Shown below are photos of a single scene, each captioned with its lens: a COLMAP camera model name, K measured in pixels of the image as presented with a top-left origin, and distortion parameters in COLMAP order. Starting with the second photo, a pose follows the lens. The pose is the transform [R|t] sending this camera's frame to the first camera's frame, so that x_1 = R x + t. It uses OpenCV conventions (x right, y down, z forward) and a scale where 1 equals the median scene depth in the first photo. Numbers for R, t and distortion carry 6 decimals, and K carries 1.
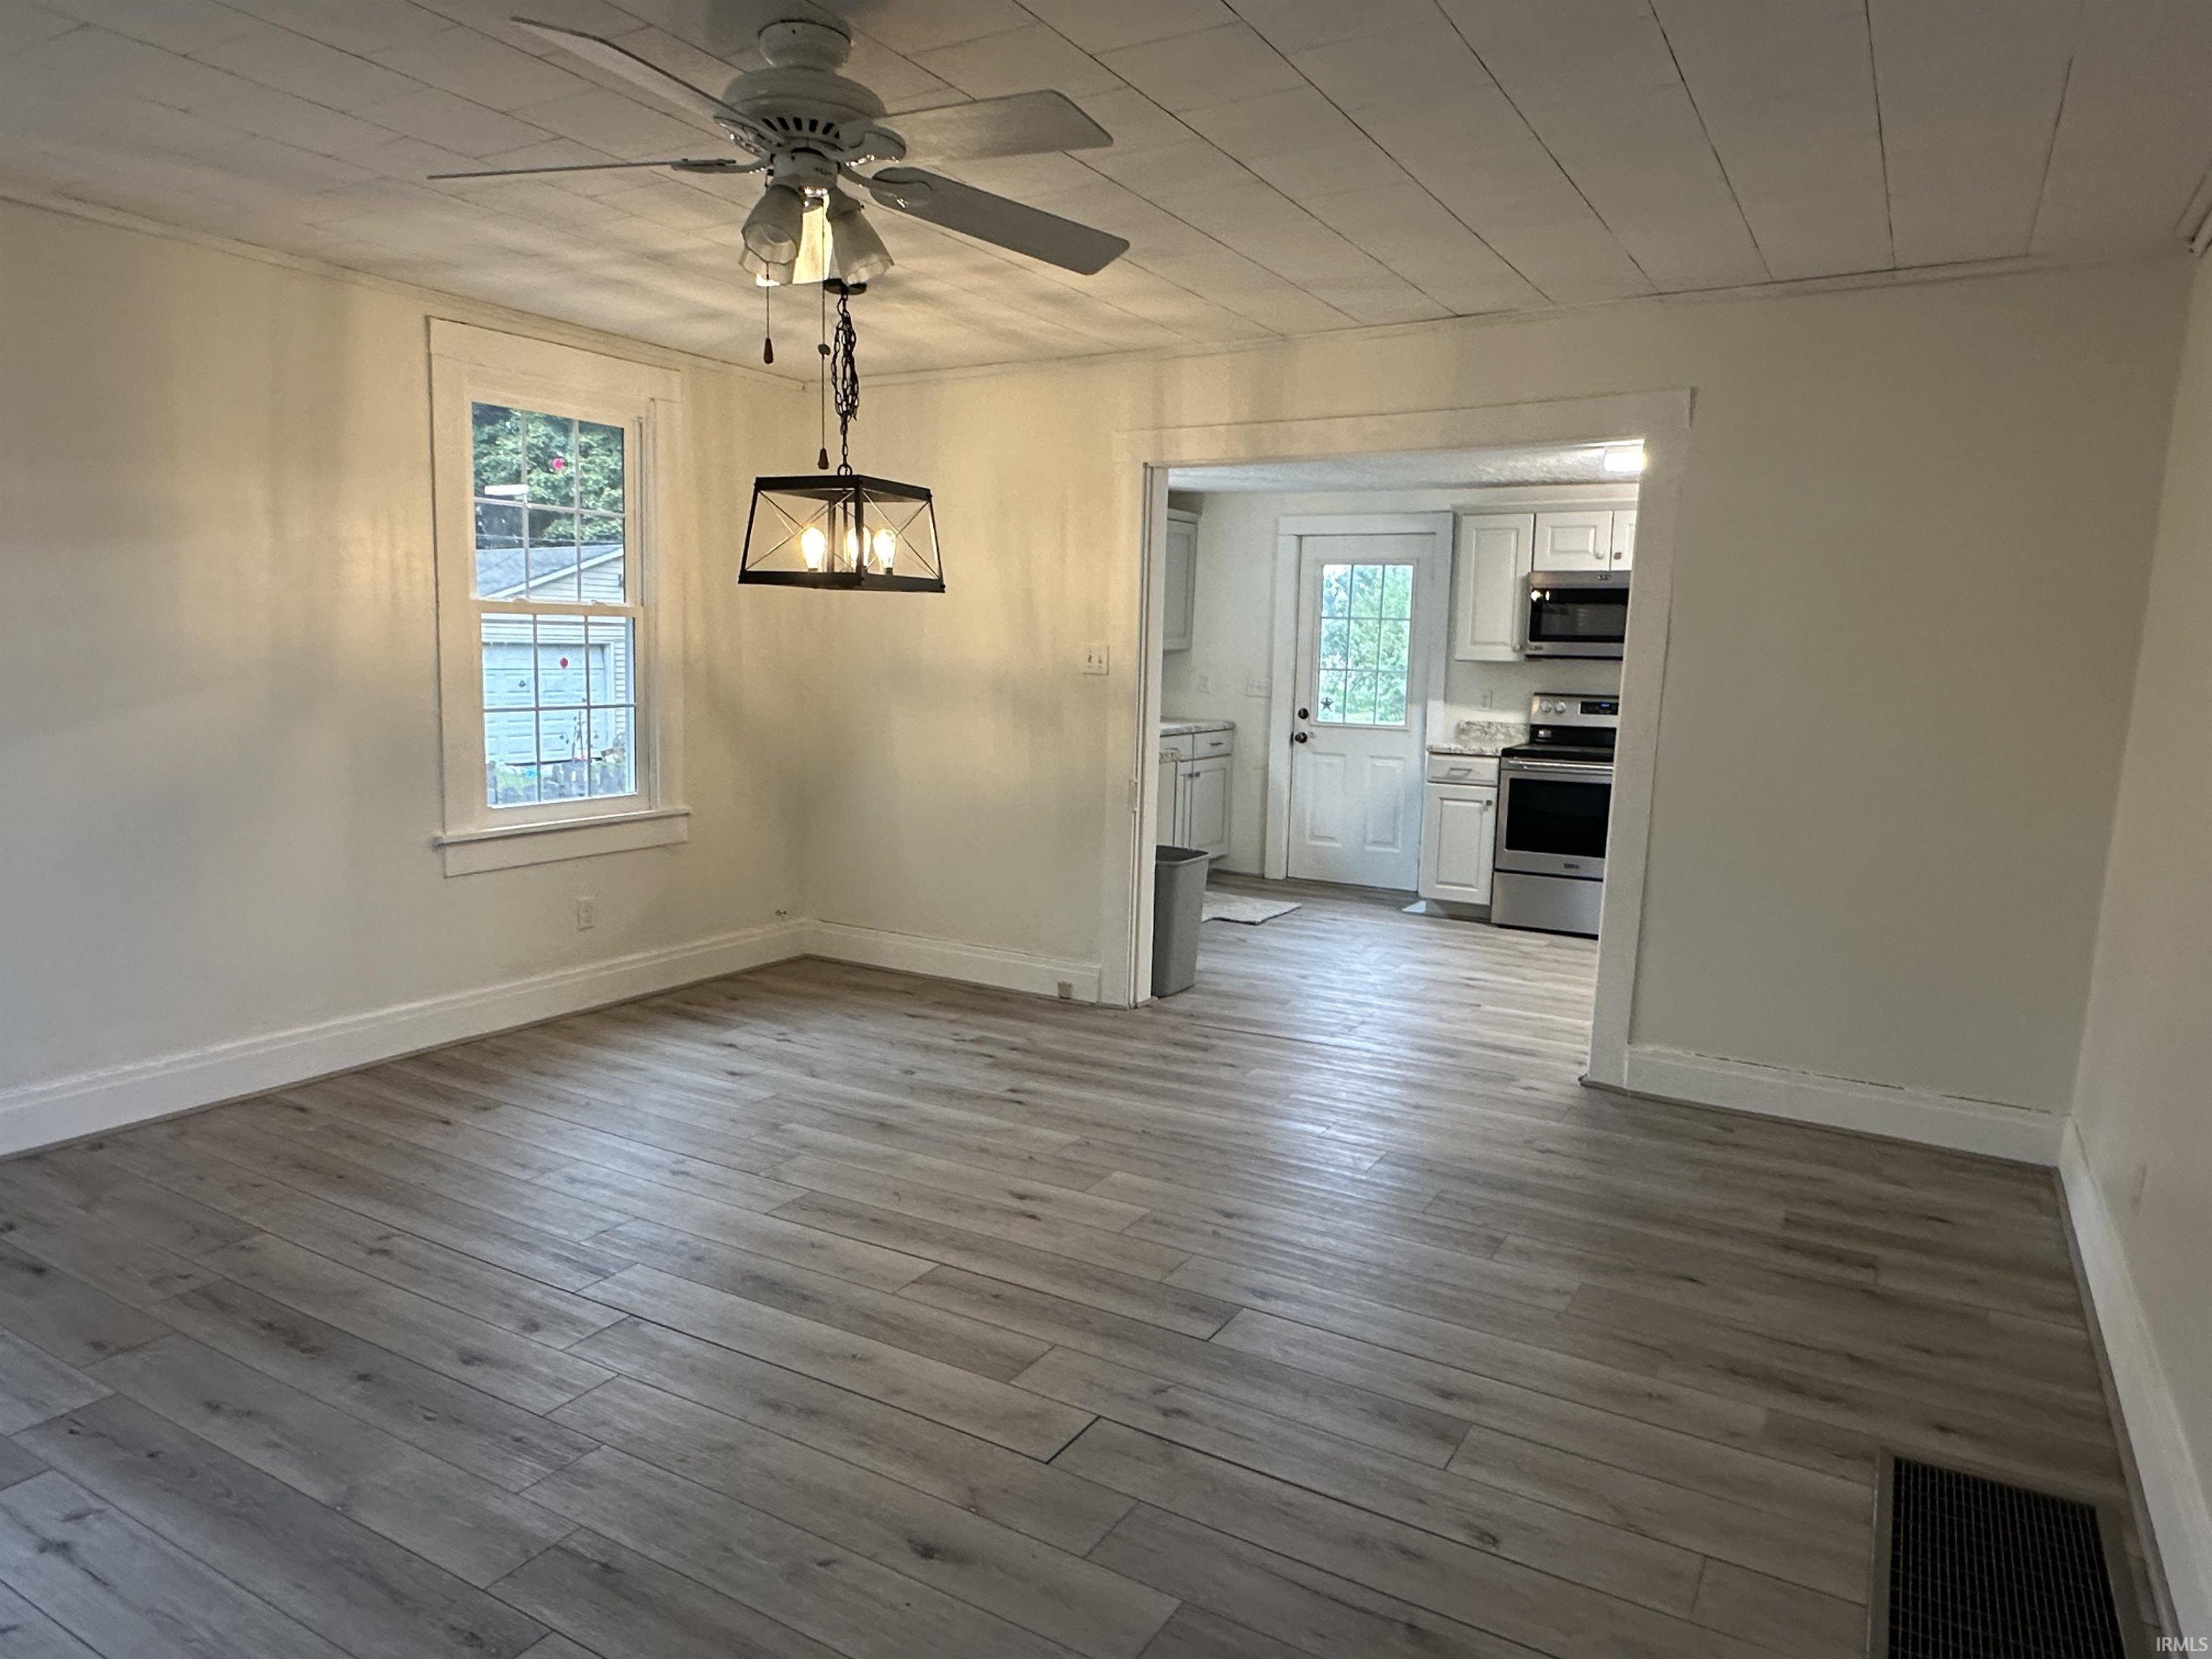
lens RADIAL K [[1401.8, 0, 1107.5], [0, 1401.8, 830.9], [0, 0, 1]] dist [0.000650, 0.000083]
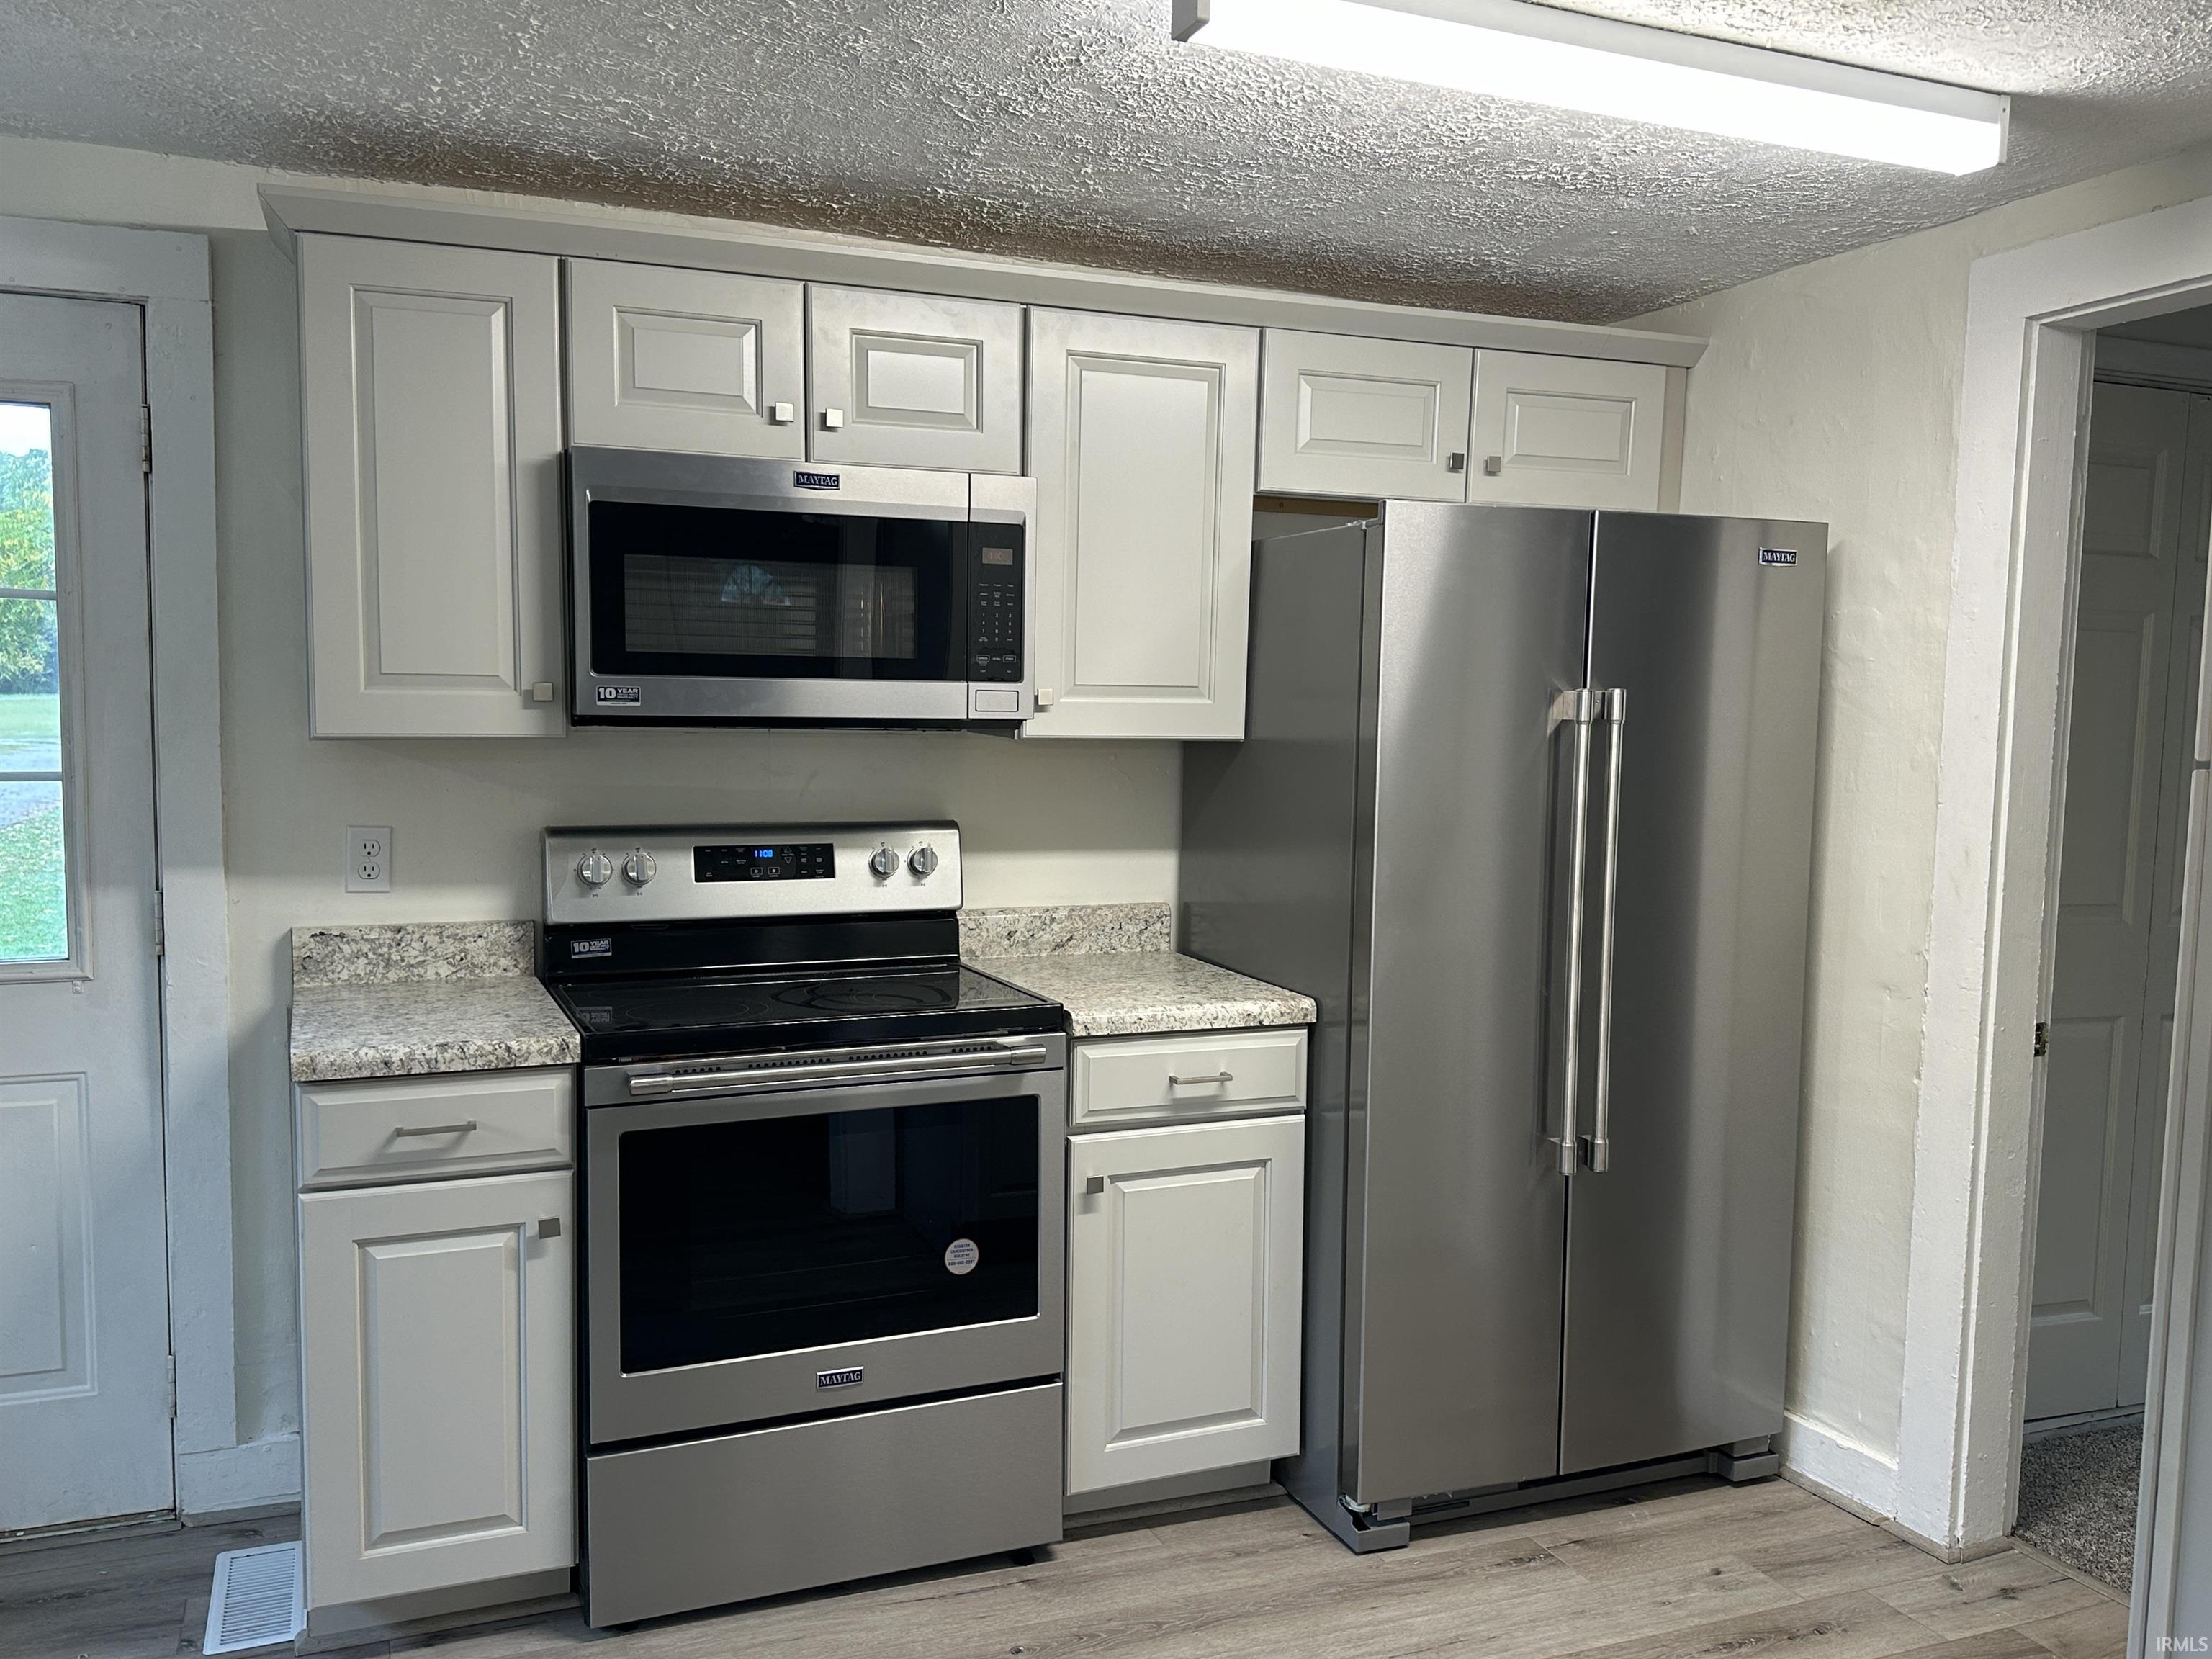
lens RADIAL K [[1808.0, 0, 1106.1], [0, 1808.0, 836.2], [0, 0, 1]] dist [-0.000720, -0.002012]
pose [[0.597266, -0.078554, 0.798187, 0.048648], [0.108633, 0.993944, 0.016532, -0.092410], [-0.794652, 0.076835, 0.602183, 0.665611]]
